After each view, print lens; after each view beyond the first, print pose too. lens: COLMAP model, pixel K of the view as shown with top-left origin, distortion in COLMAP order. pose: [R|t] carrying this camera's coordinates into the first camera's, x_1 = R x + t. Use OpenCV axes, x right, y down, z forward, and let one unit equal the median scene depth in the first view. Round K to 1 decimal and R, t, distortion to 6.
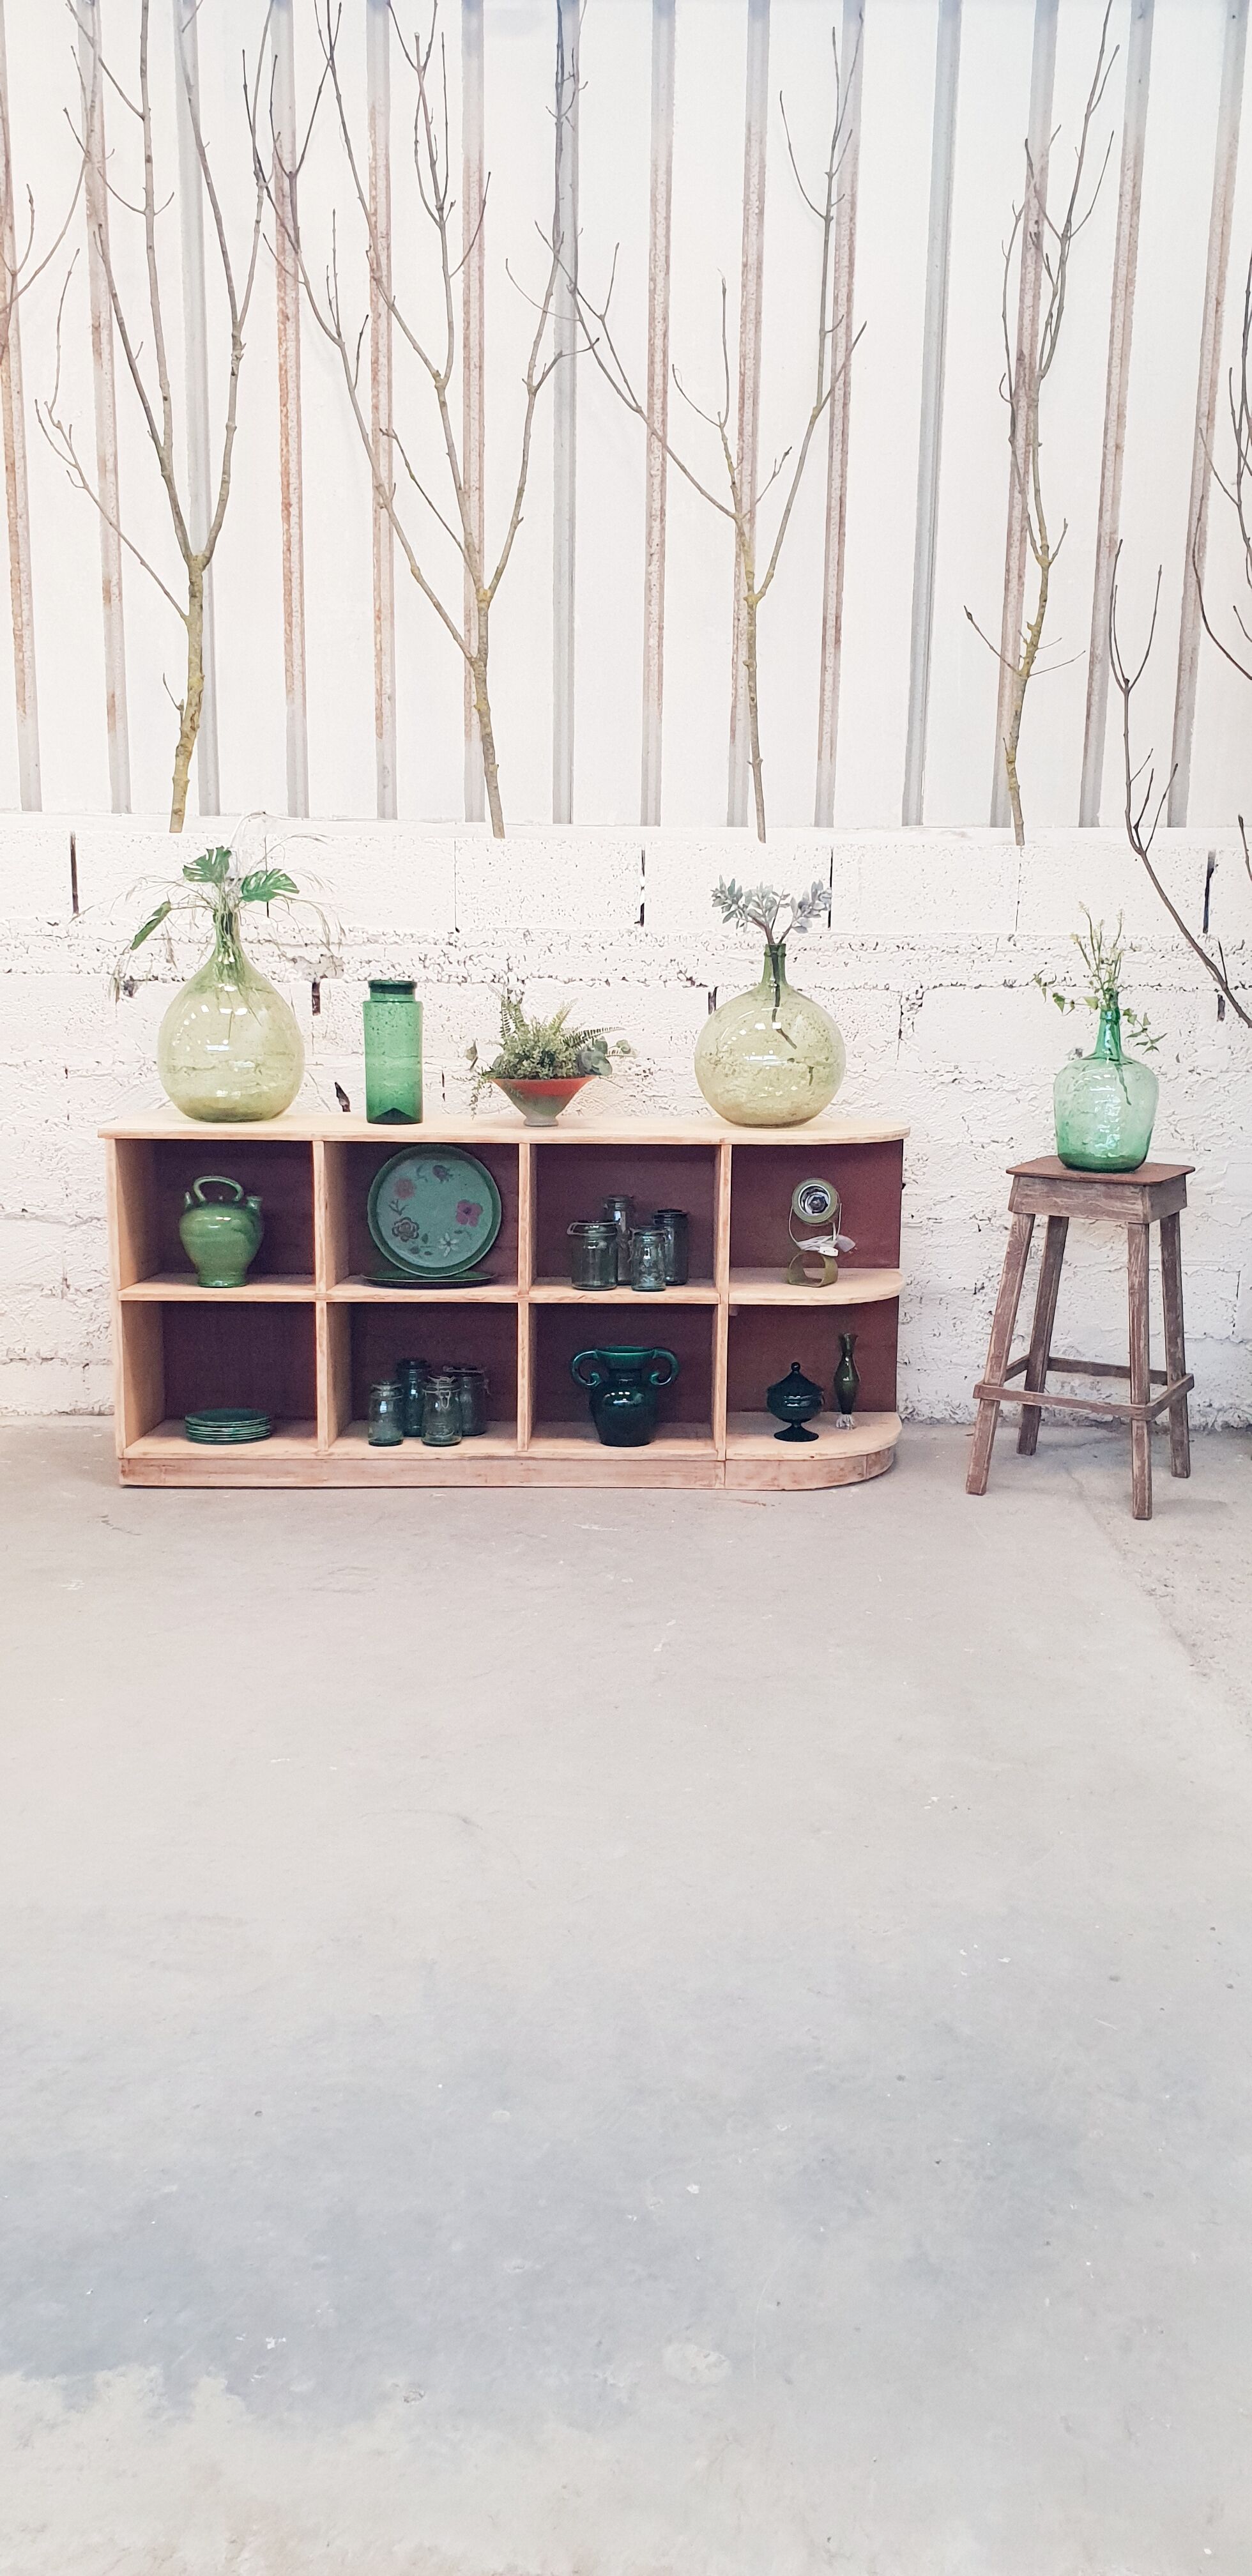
lens RADIAL K [[2037.8, 0, 642.1], [0, 2037.8, 1320.2], [0, 0, 1]] dist [0.028235, -0.035479]
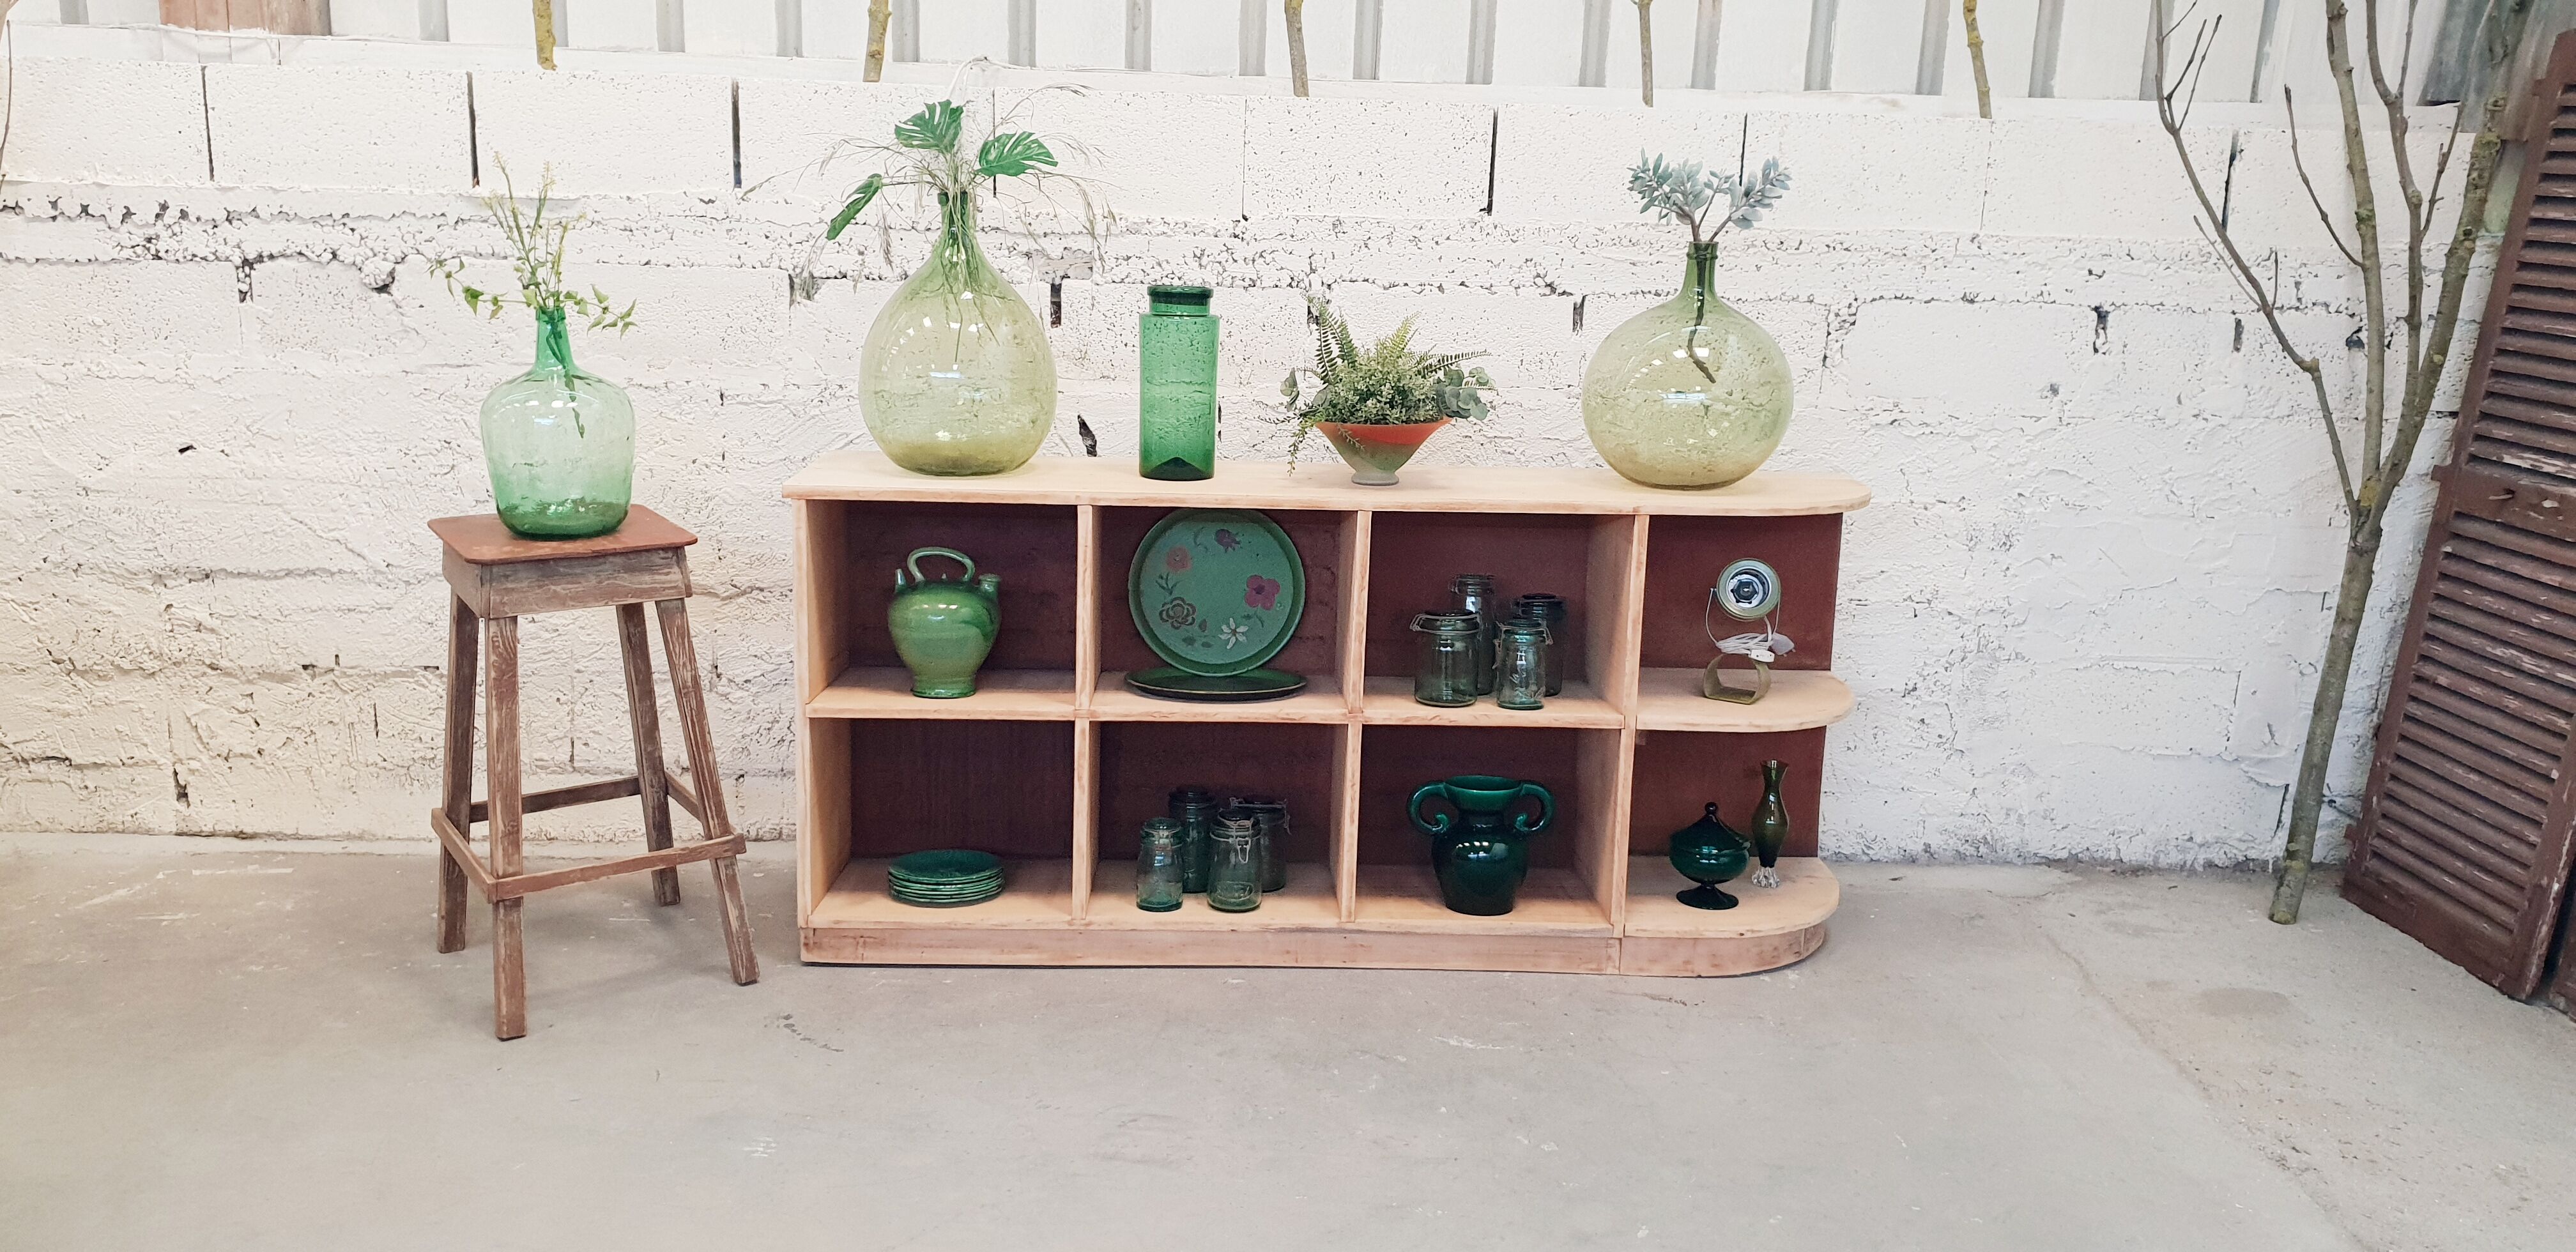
lens RADIAL K [[2037.8, 0, 1255.0], [0, 2037.8, 597.3], [0, 0, 1]] dist [0.028235, -0.035479]
pose [[0.999638, 0.009519, 0.025179, -0.111248], [-0.009514, 0.999955, -0.000291, -0.052735], [-0.025181, 0.000051, 0.999683, 0.255956]]
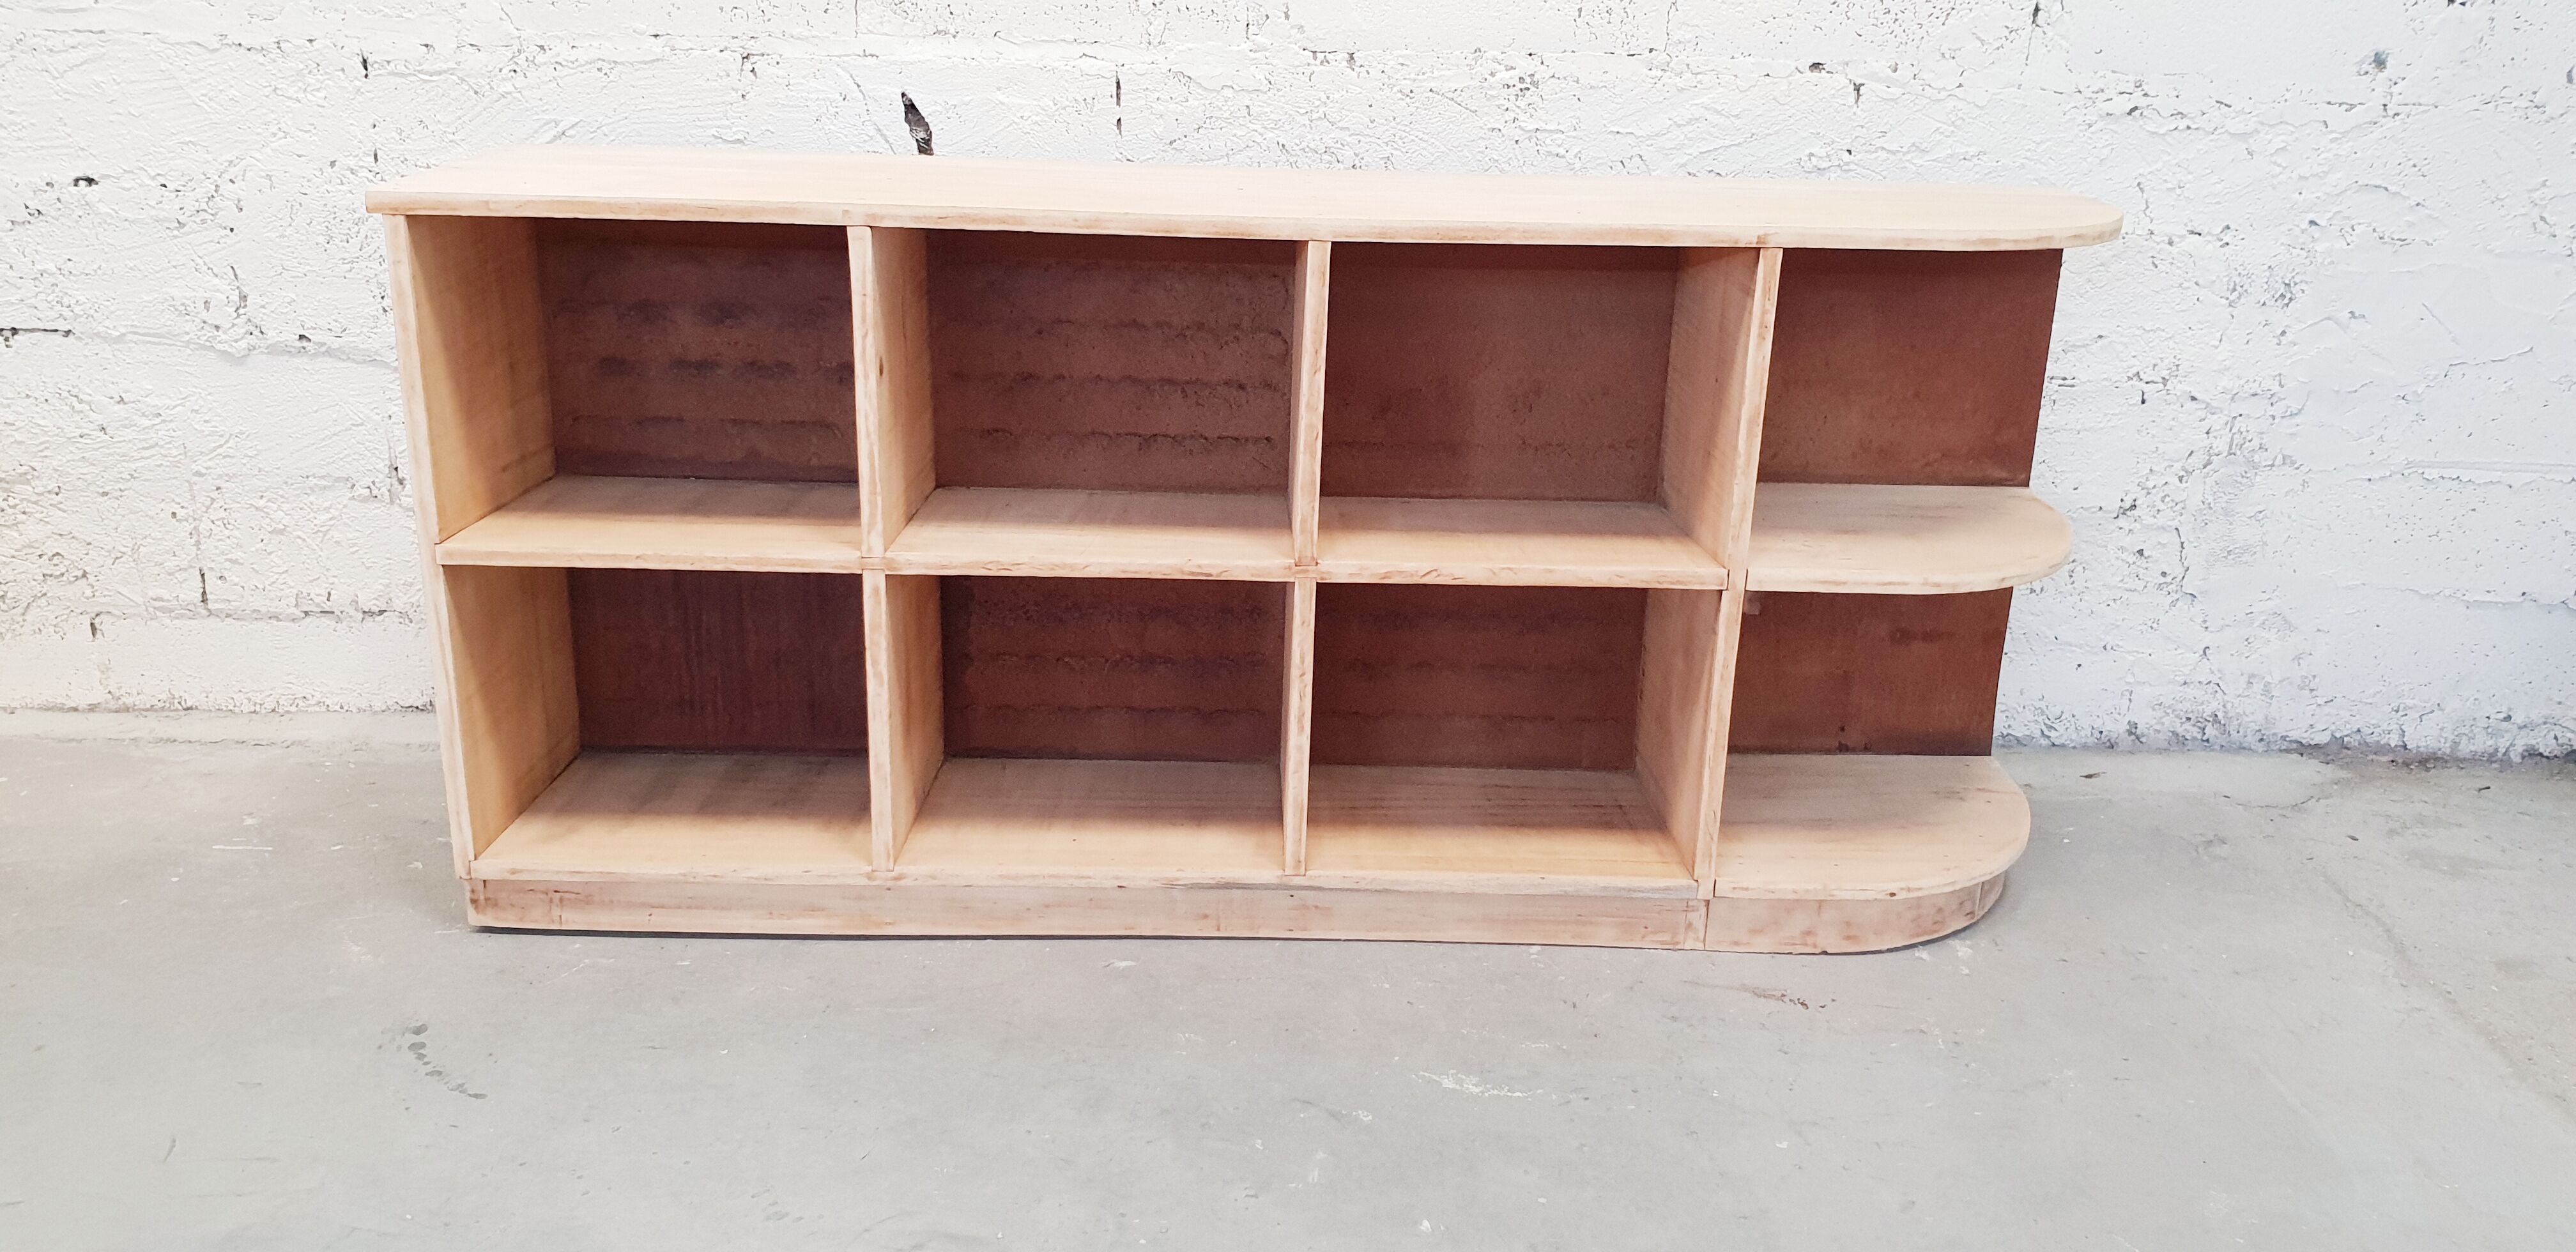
lens RADIAL K [[2037.8, 0, 1284.1], [0, 2037.8, 603.7], [0, 0, 1]] dist [0.028235, -0.035479]
pose [[0.999711, 0.011029, 0.021382, -0.071689], [-0.013617, 0.992072, 0.124931, -0.060194], [-0.019835, -0.125186, 0.991935, 0.518303]]
